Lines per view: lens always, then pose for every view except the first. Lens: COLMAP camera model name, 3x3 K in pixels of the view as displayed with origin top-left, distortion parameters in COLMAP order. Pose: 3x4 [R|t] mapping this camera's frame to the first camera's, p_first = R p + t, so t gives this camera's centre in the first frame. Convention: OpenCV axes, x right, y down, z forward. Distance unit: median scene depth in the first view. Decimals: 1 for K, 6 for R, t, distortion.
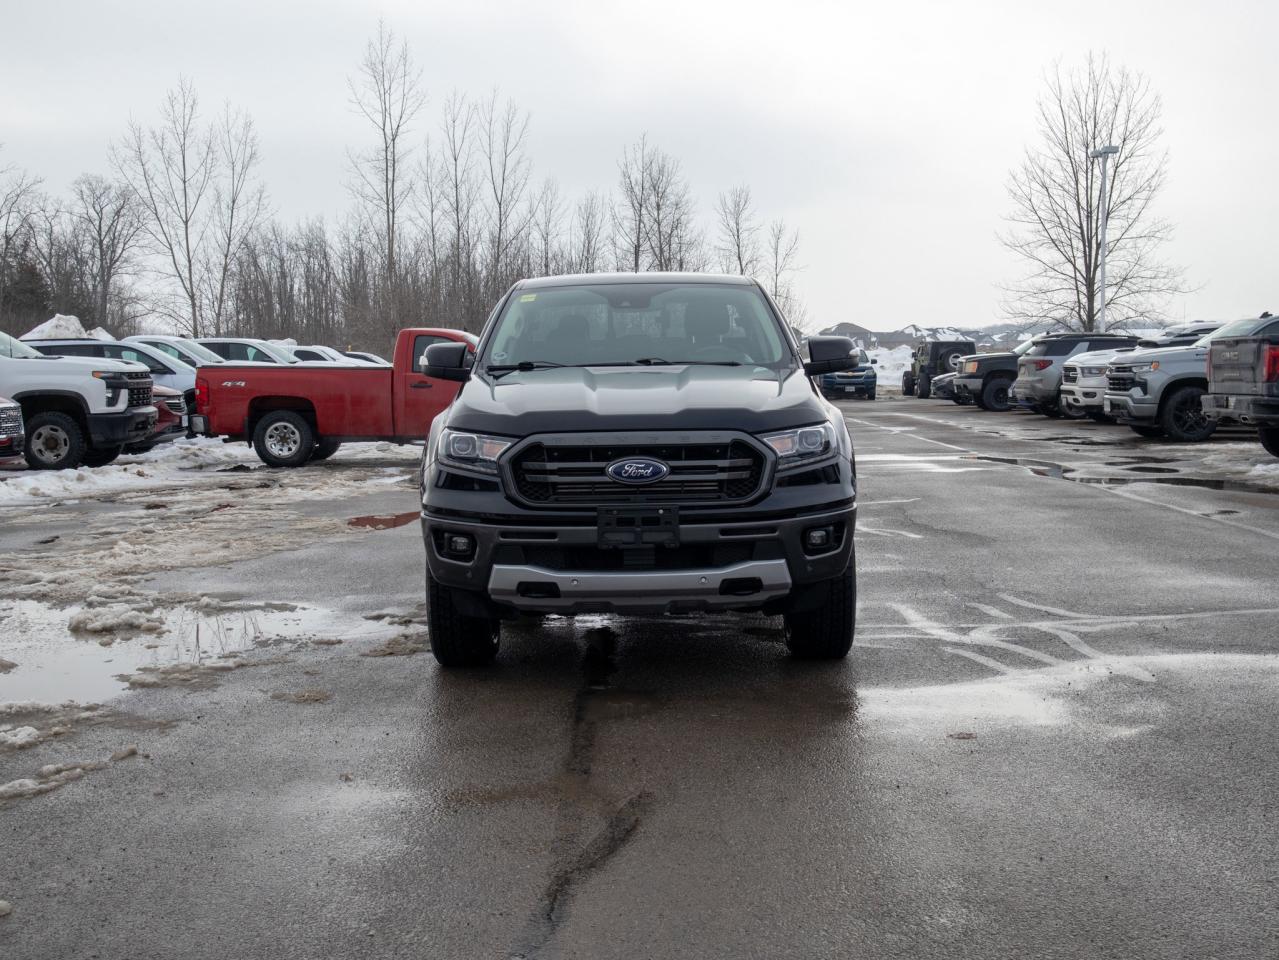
lens RADIAL K [[1663.2, 0, 667.2], [0, 1663.2, 486.0], [0, 0, 1]] dist [0.019177, 0.093687]
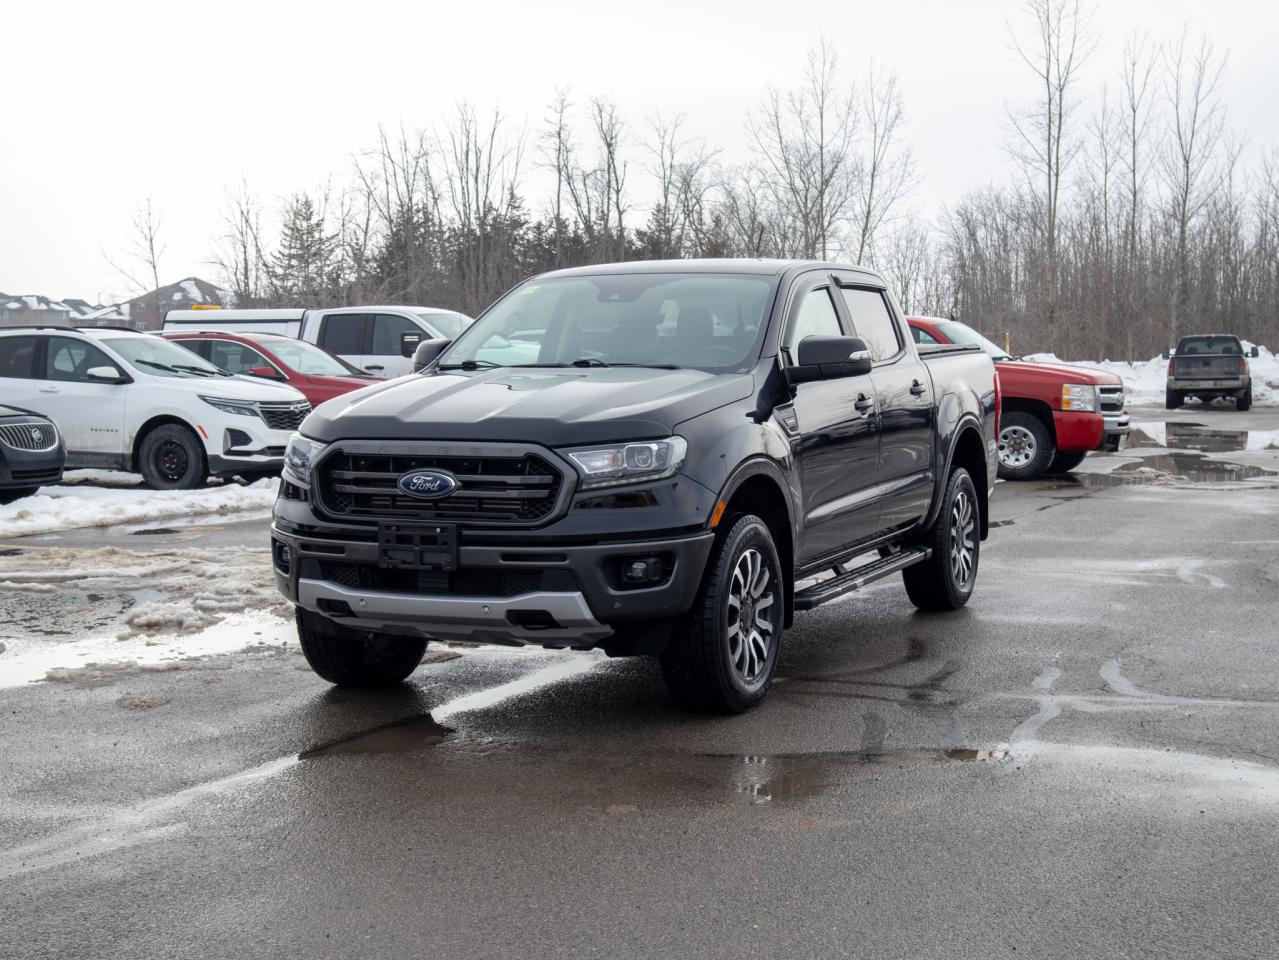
lens RADIAL K [[1963.5, 0, 668.1], [0, 1963.5, 479.7], [0, 0, 1]] dist [0.006811, 0.125006]
pose [[0.913811, 0.039310, -0.404233, 0.091871], [-0.042676, 0.999089, 0.000682, -0.003075], [0.403892, 0.016628, 0.914656, 0.012337]]
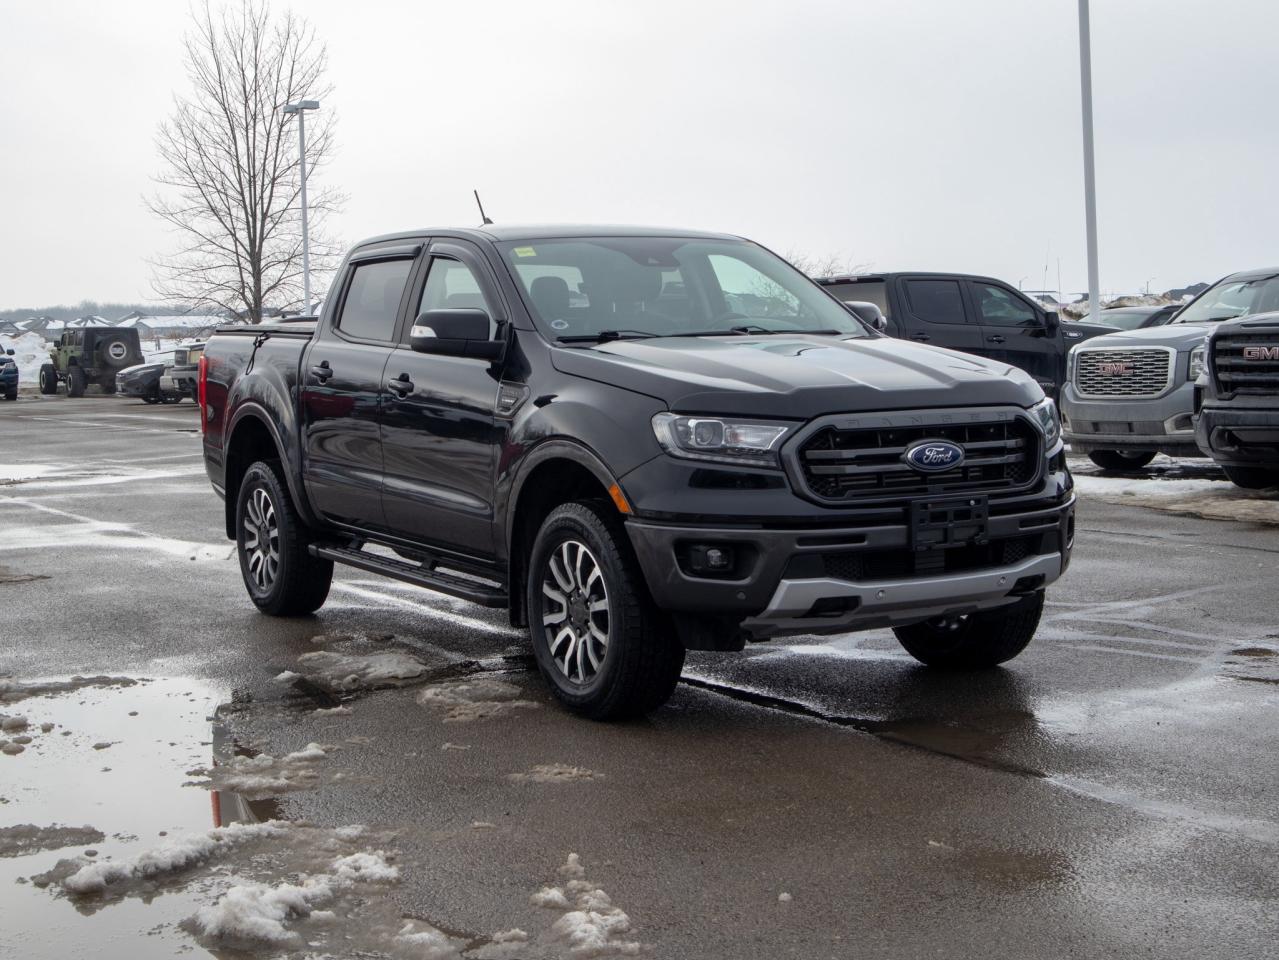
lens RADIAL K [[1963.5, 0, 668.1], [0, 1963.5, 479.7], [0, 0, 1]] dist [0.006811, 0.125006]
pose [[0.864681, -0.041243, 0.500626, -0.108005], [0.046715, 0.998907, 0.001606, -0.000866], [-0.500145, 0.021999, 0.865662, 0.036229]]
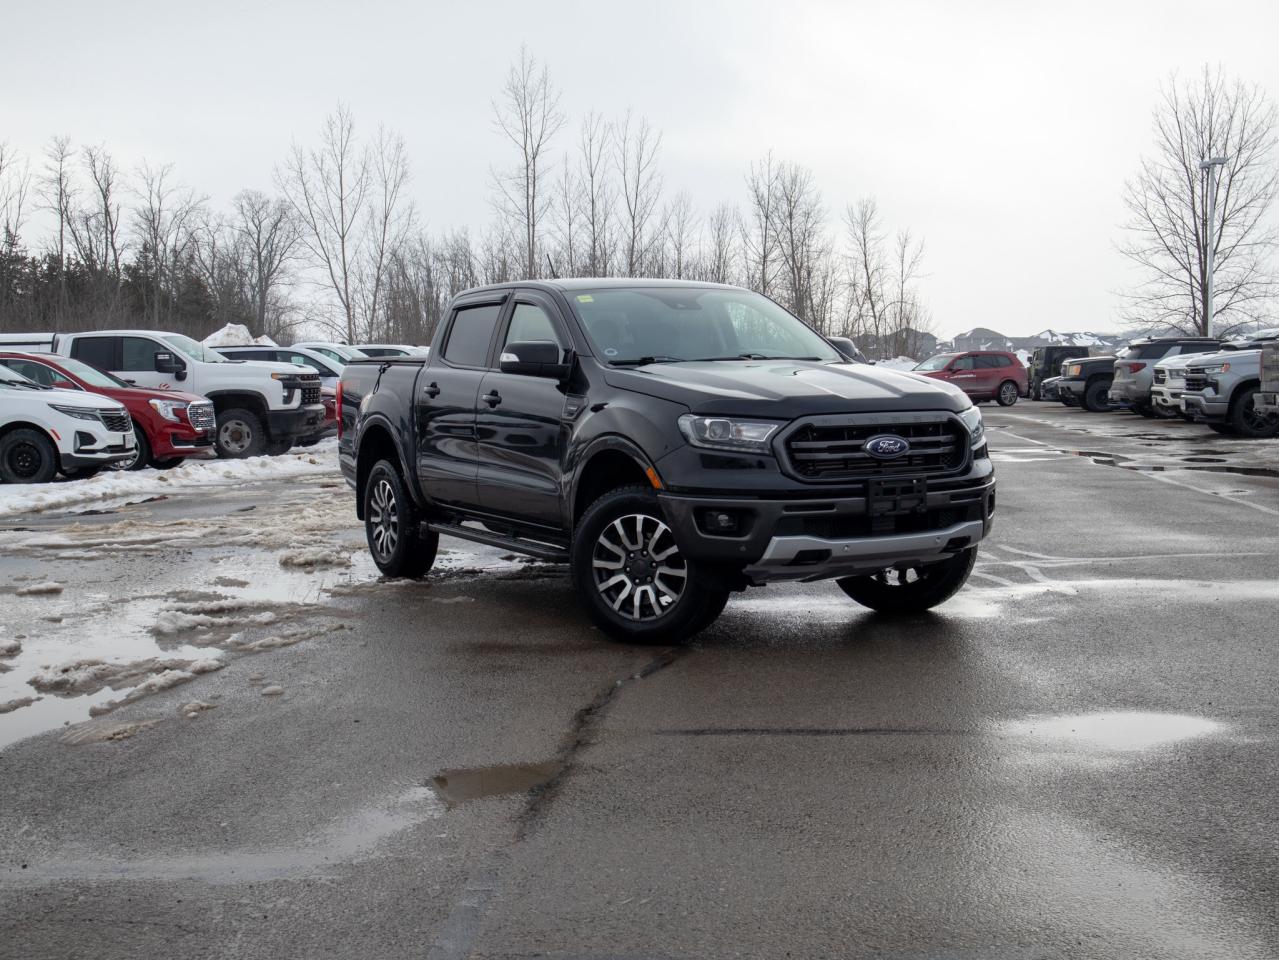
lens RADIAL K [[1656.0, 0, 681.1], [0, 1656.0, 477.1], [0, 0, 1]] dist [0.033882, 0.012755]
pose [[0.997191, 0.003433, -0.074820, 0.013106], [-0.004080, 0.999956, -0.008502, 0.006186], [0.074788, 0.008784, 0.997161, -0.066091]]
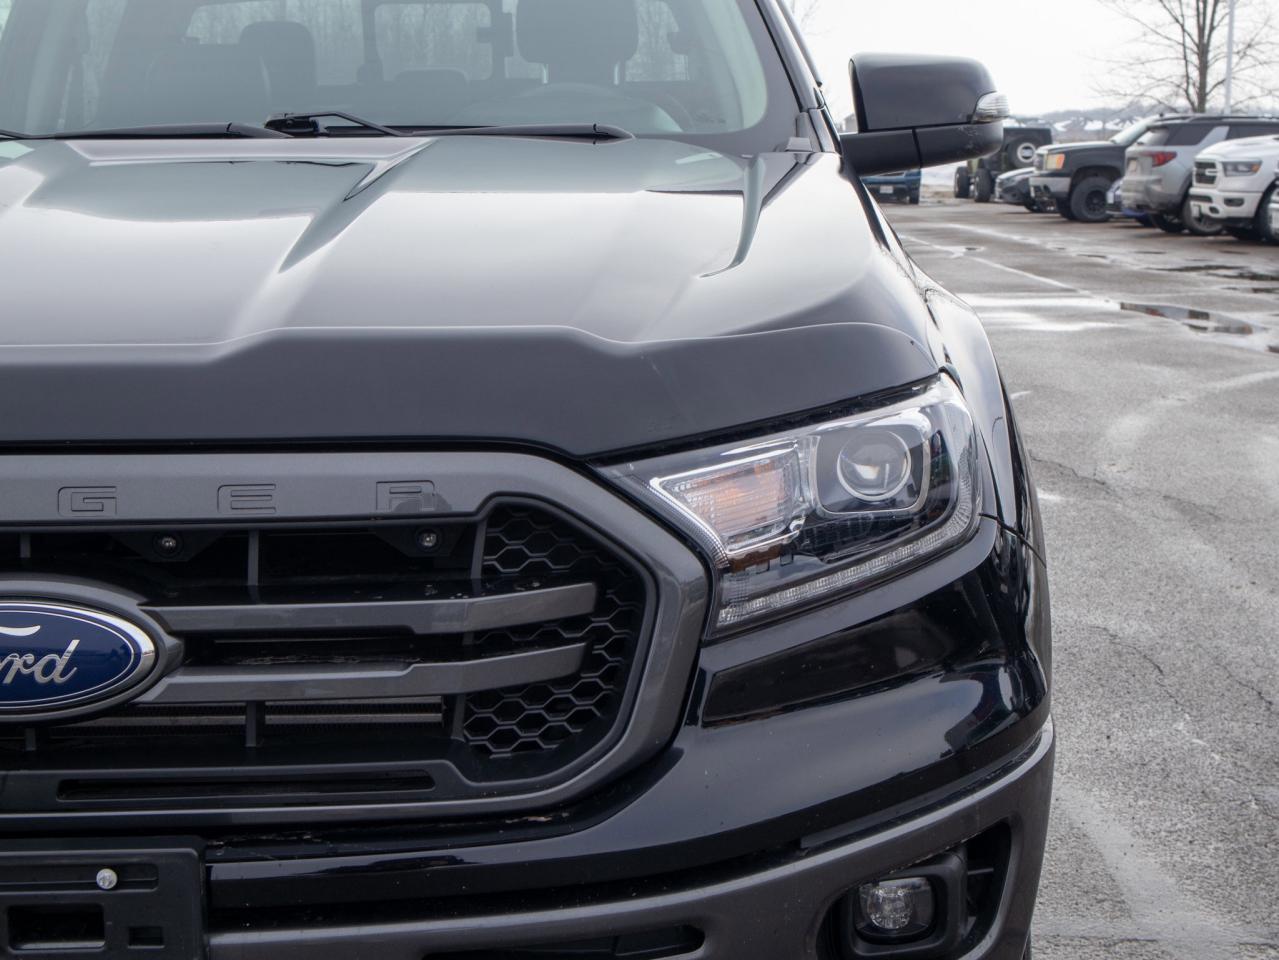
lens RADIAL K [[1963.5, 0, 668.1], [0, 1963.5, 479.7], [0, 0, 1]] dist [0.006811, 0.125006]
pose [[0.999970, 0.006463, 0.004237, 0.010328], [-0.006818, 0.995921, 0.089970, -0.008895], [-0.003639, -0.089996, 0.995935, 0.131329]]
